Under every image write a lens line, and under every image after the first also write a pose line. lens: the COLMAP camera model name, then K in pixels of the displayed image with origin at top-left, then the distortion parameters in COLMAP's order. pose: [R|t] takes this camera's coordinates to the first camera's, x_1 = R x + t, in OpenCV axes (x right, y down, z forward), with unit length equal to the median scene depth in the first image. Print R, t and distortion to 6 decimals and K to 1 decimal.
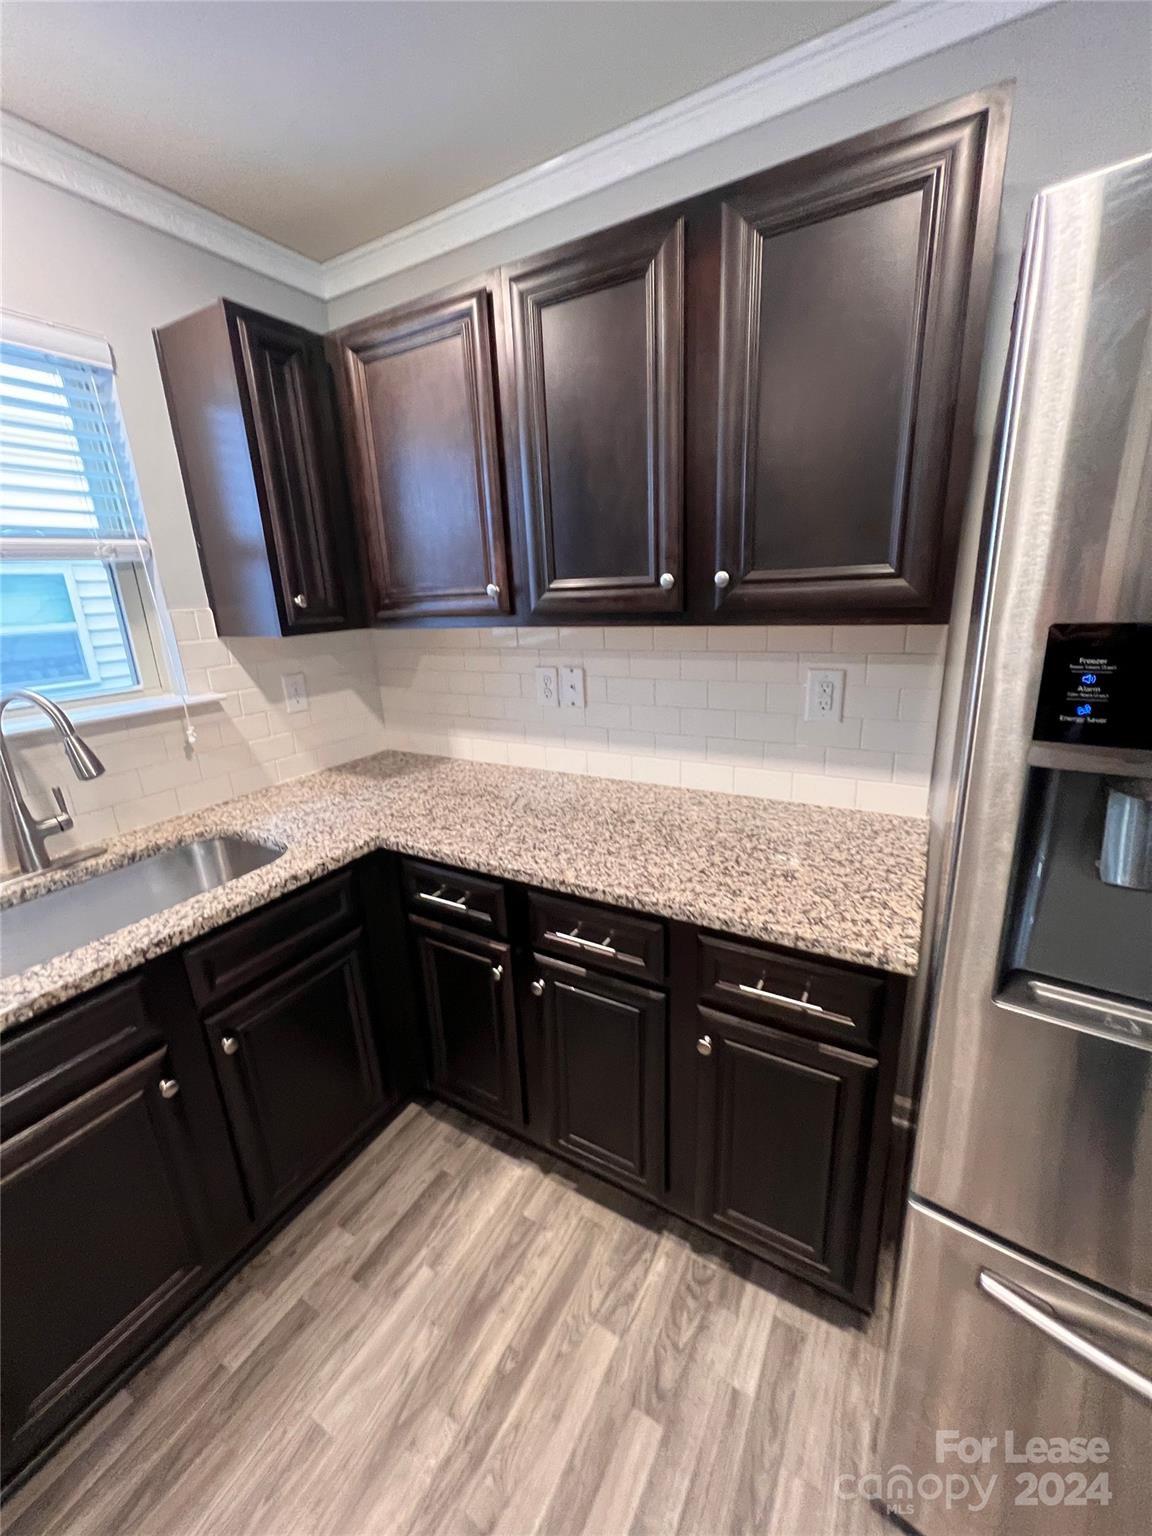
lens RADIAL K [[613.6, 0, 574.9], [0, 613.6, 766.2], [0, 0, 1]] dist [-0.000350, 0.000017]
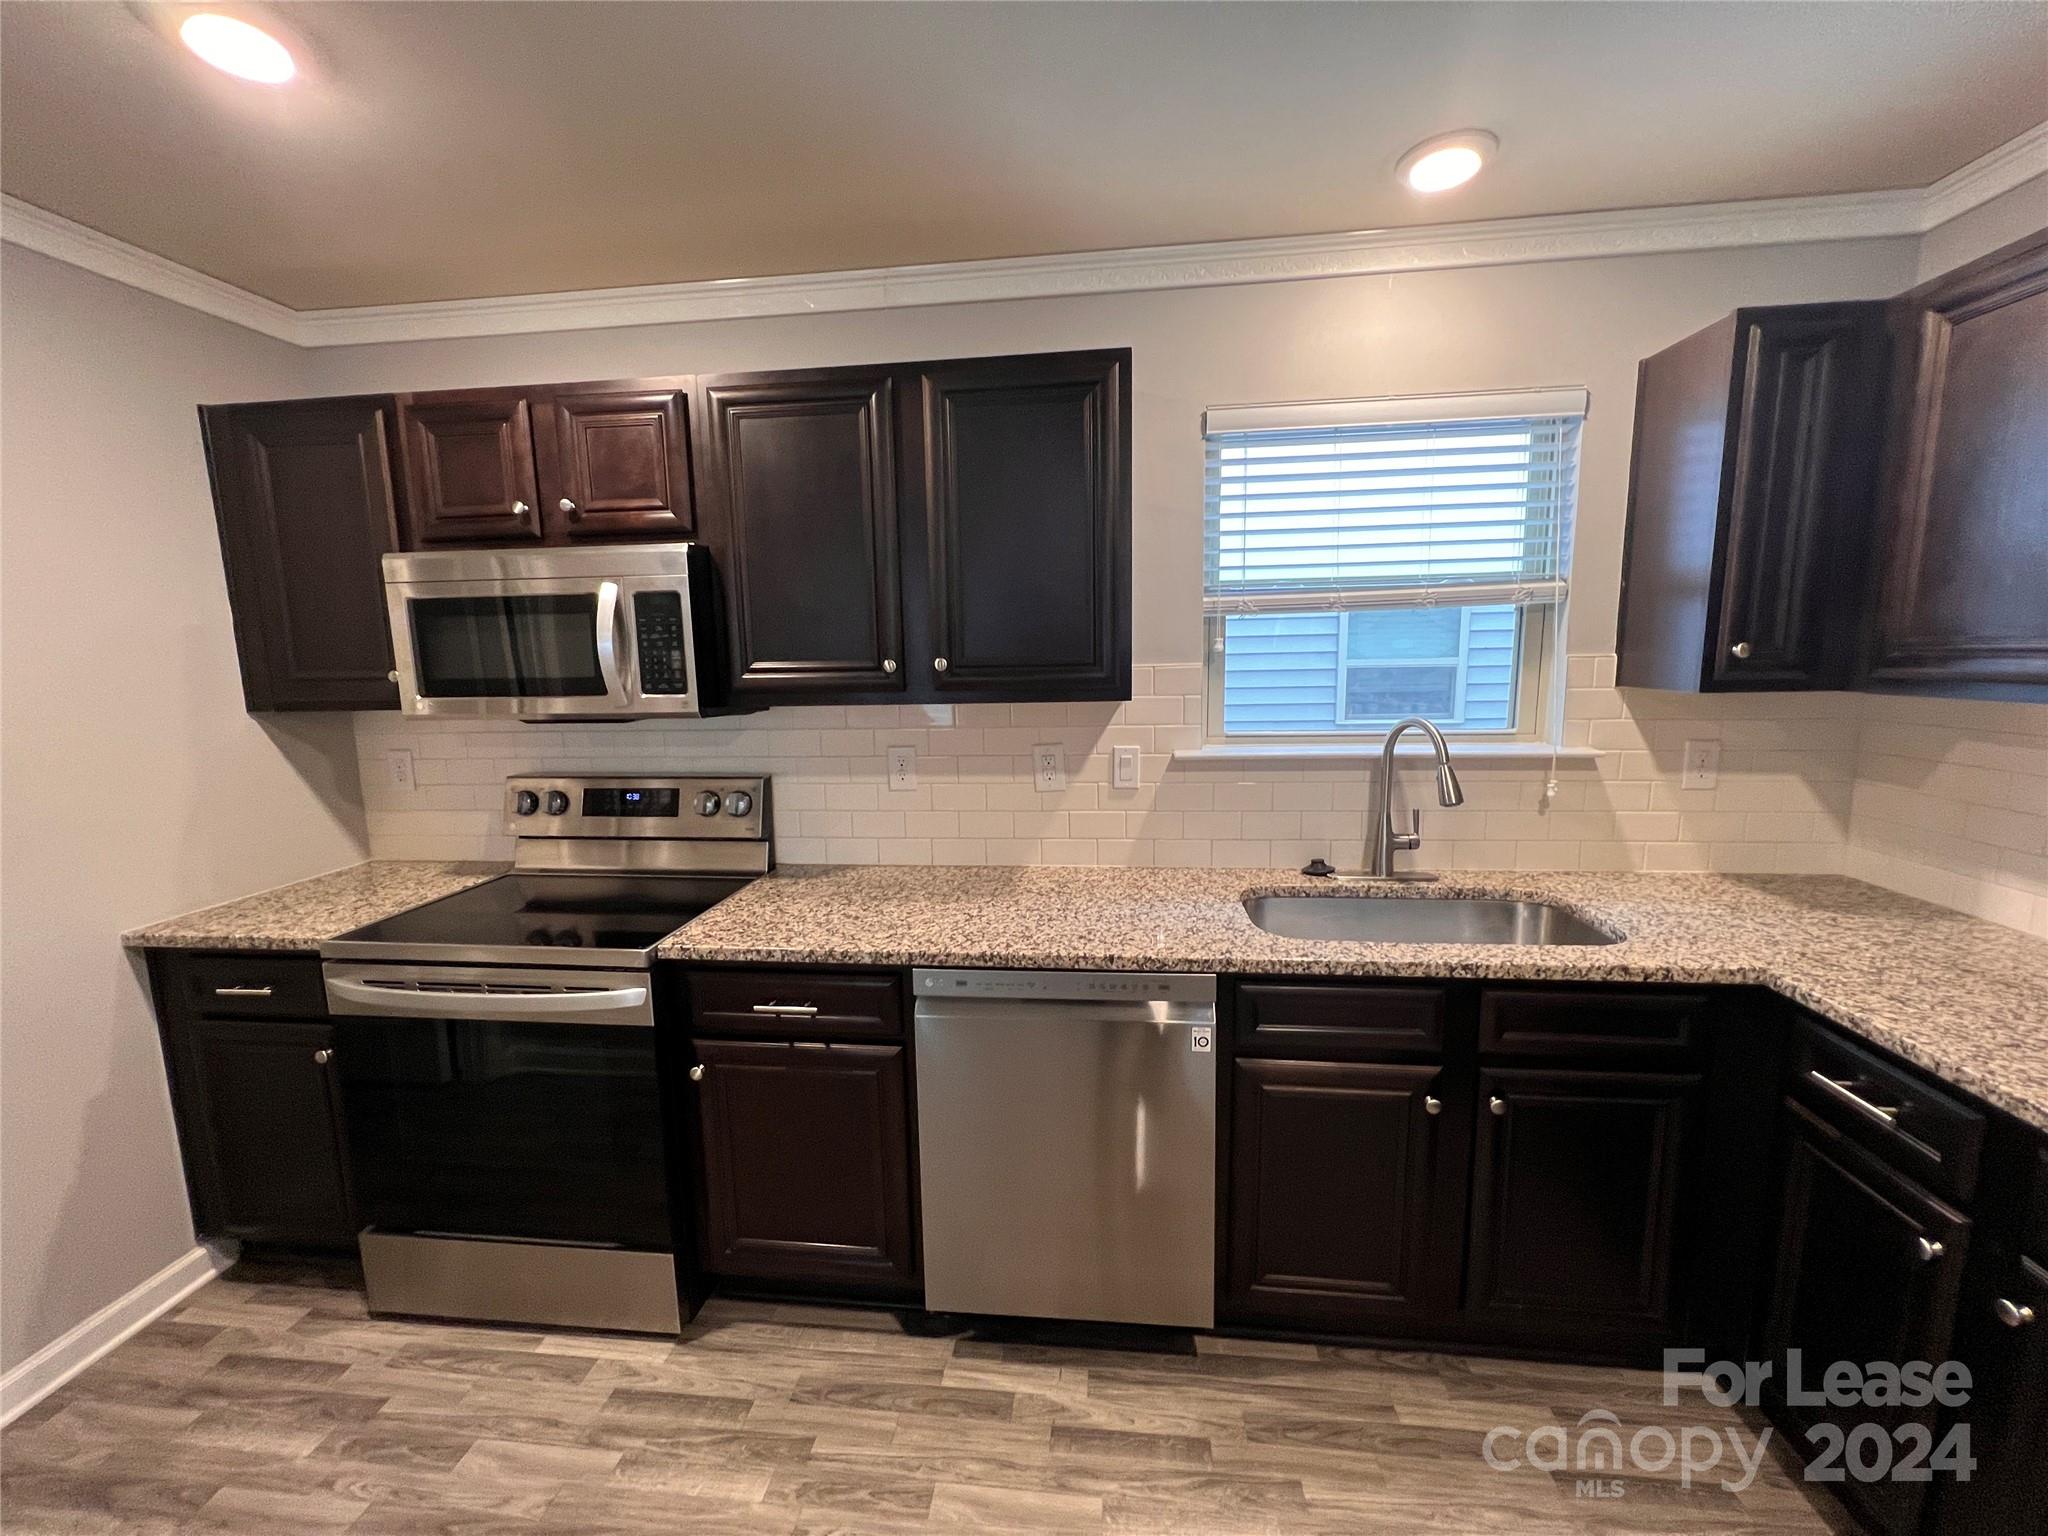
lens RADIAL K [[818.1, 0, 1023.0], [0, 818.1, 770.3], [0, 0, 1]] dist [-0.000350, 0.000017]
pose [[0.410991, 0.169603, -0.895724, 0.149774], [-0.254484, 0.964828, 0.065921, 0.046876], [0.875400, 0.200855, 0.439696, -0.250995]]
